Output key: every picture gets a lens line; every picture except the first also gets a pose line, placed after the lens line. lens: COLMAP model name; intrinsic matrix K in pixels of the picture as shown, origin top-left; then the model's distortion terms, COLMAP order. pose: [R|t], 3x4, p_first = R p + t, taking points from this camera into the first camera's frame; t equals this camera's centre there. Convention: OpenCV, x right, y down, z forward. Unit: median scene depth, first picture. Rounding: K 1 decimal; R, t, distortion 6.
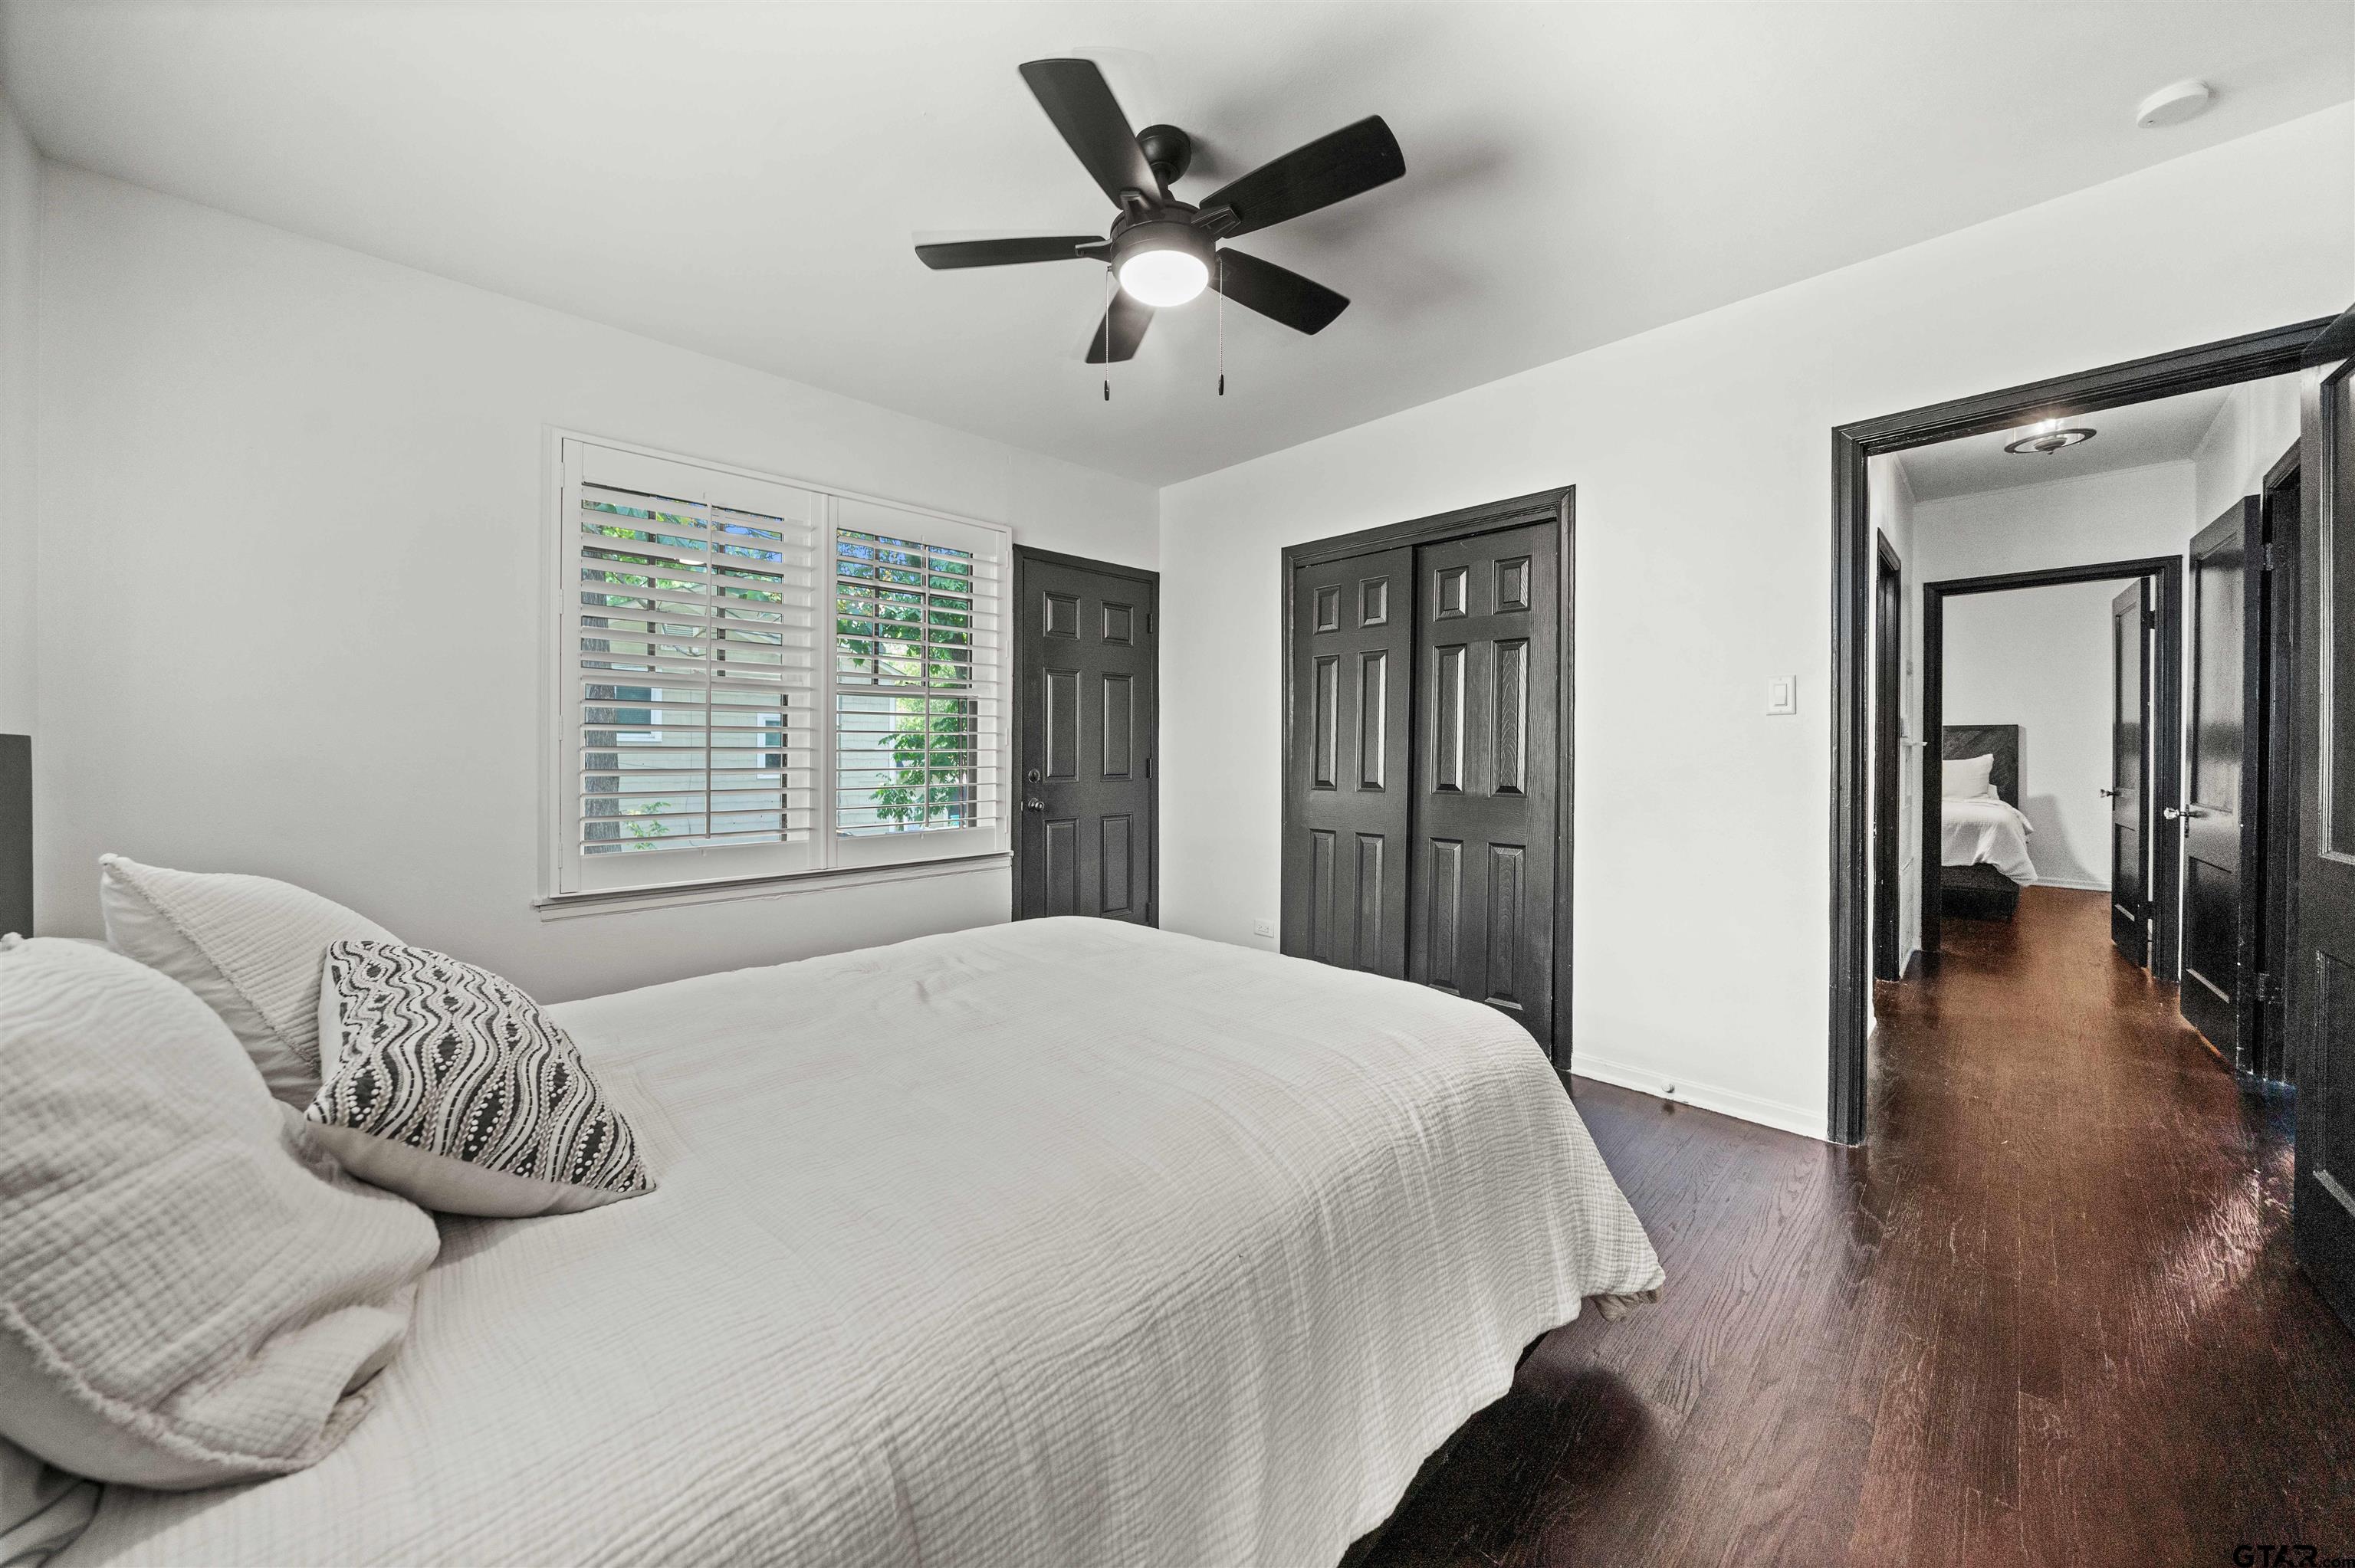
lens RADIAL K [[829.2, 0, 1174.6], [0, 829.2, 753.3], [0, 0, 1]] dist [0.000090, 0.000032]
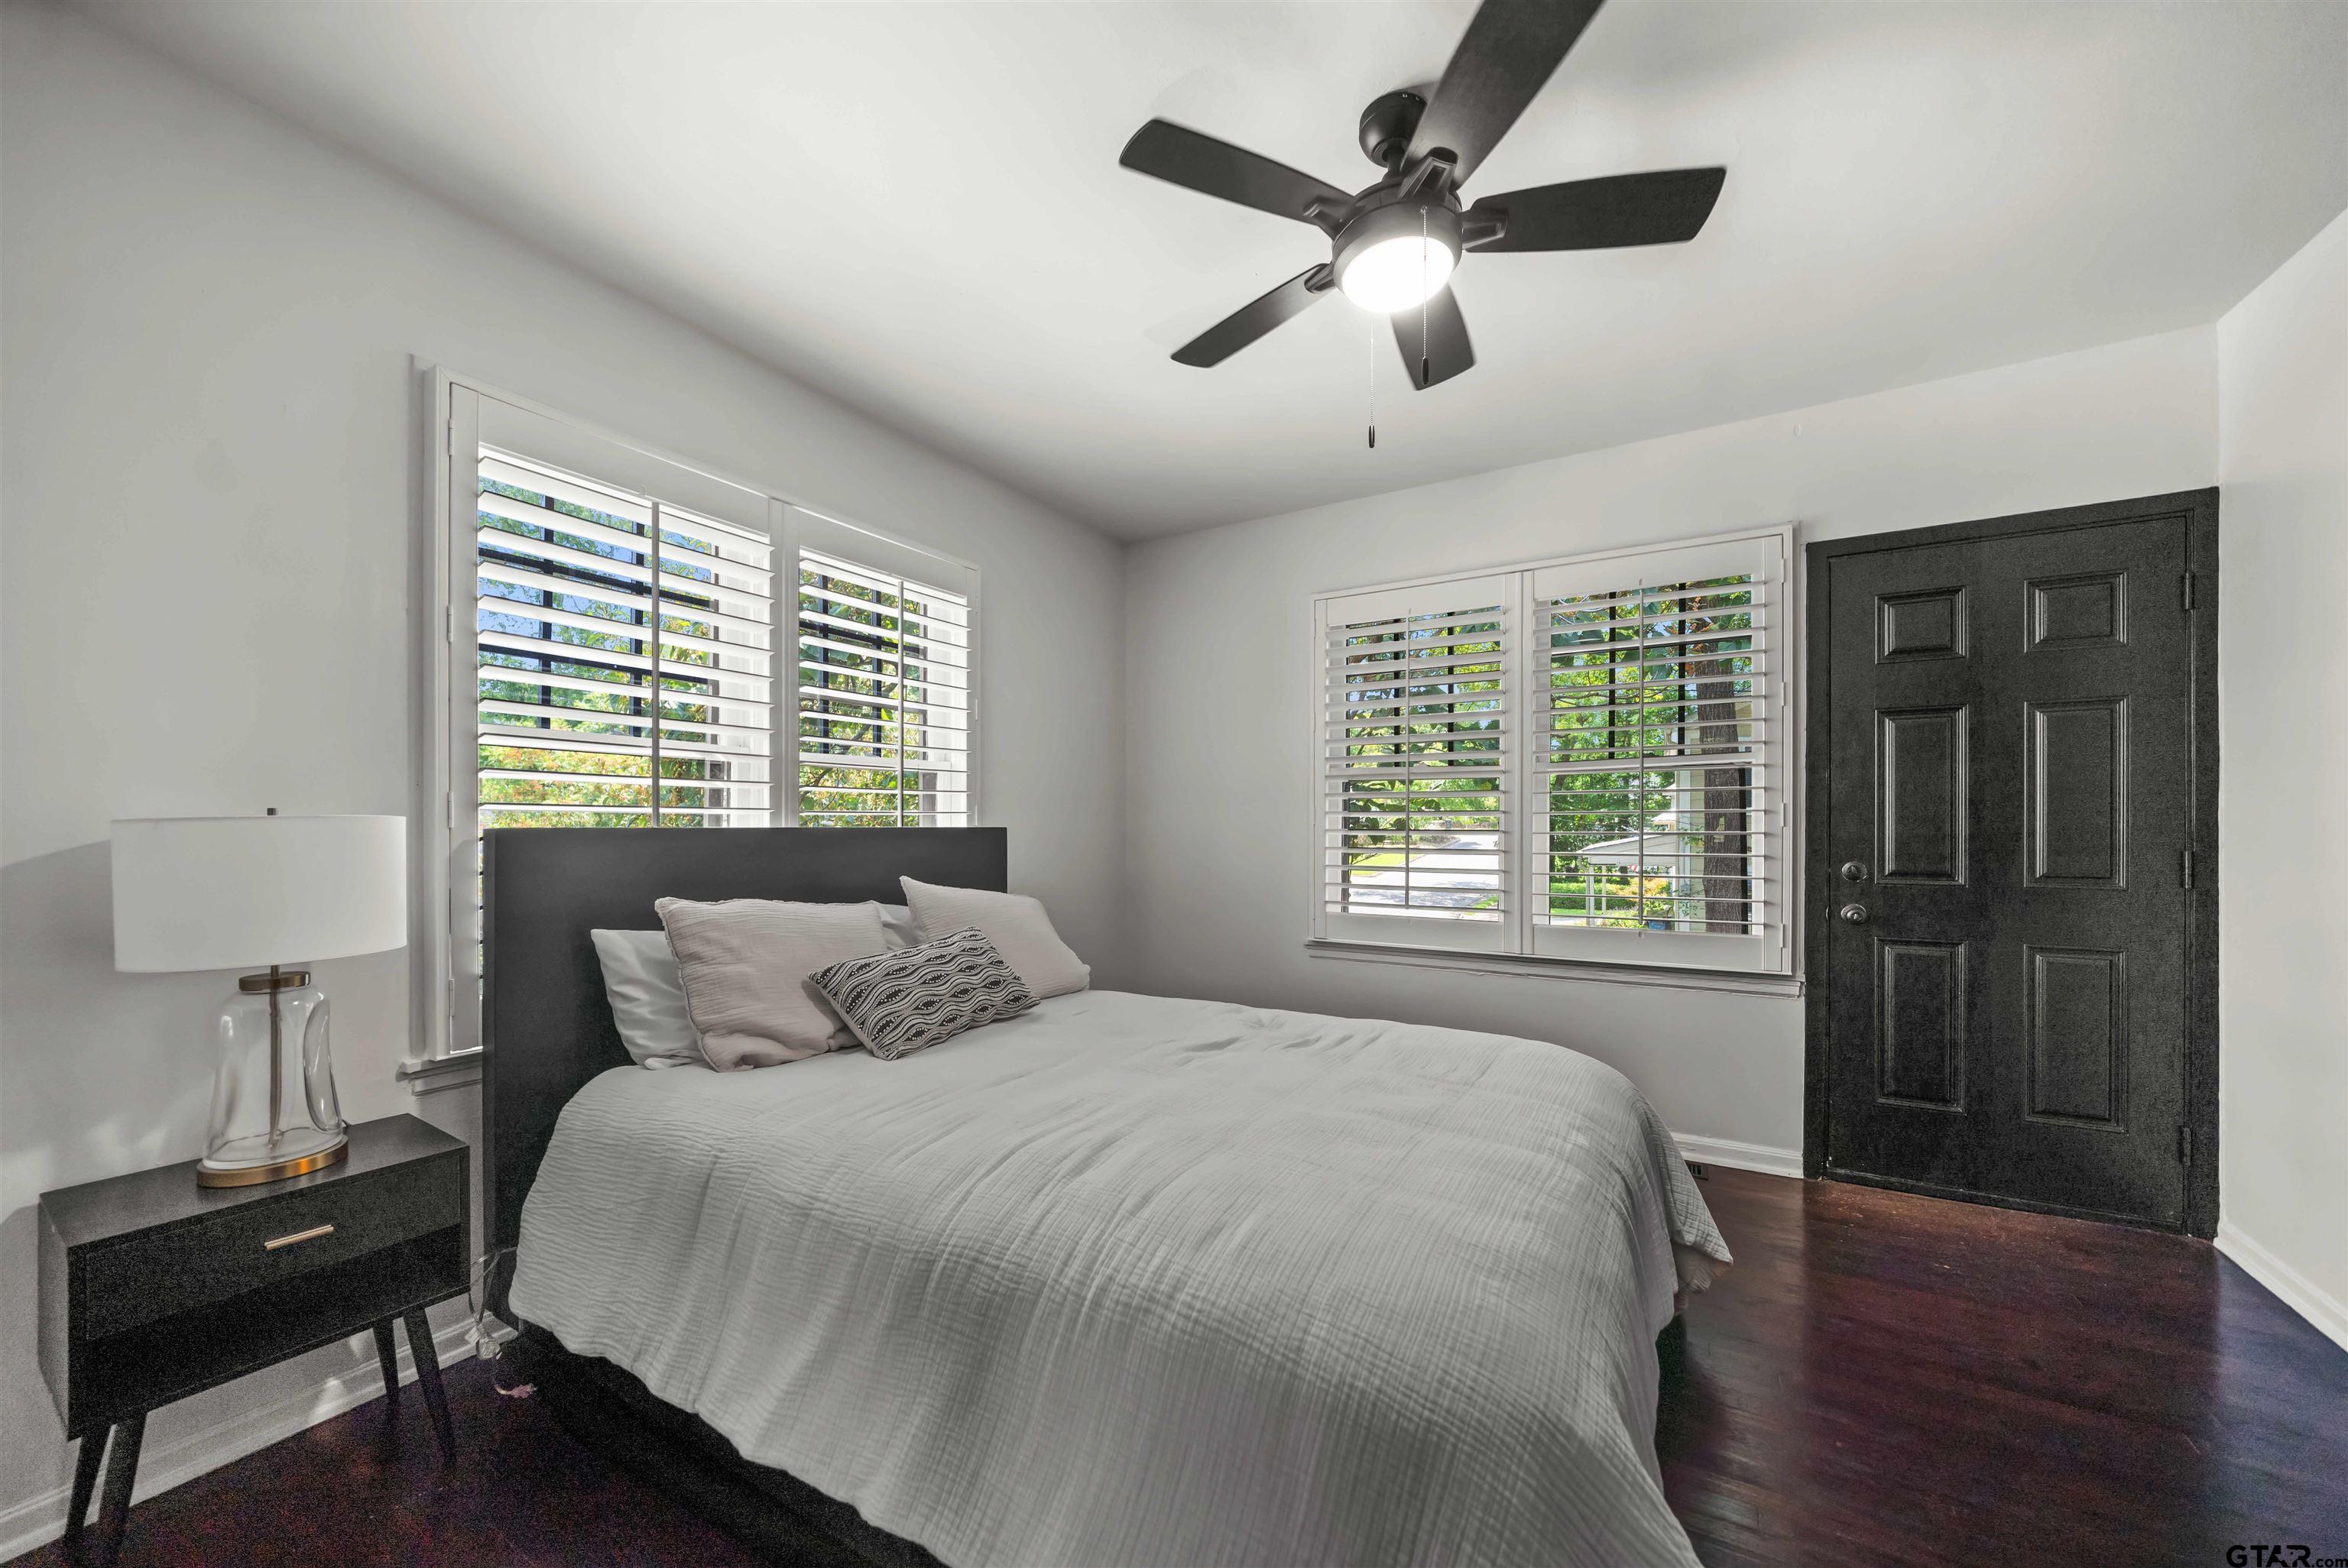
lens RADIAL K [[871.8, 0, 1172.2], [0, 871.8, 825.2], [0, 0, 1]] dist [-0.000271, -0.000057]
pose [[0.258098, -0.001210, -0.966118, 0.395355], [-0.003594, 0.999991, -0.002213, -0.007274], [0.966112, 0.004043, 0.258091, 0.284726]]
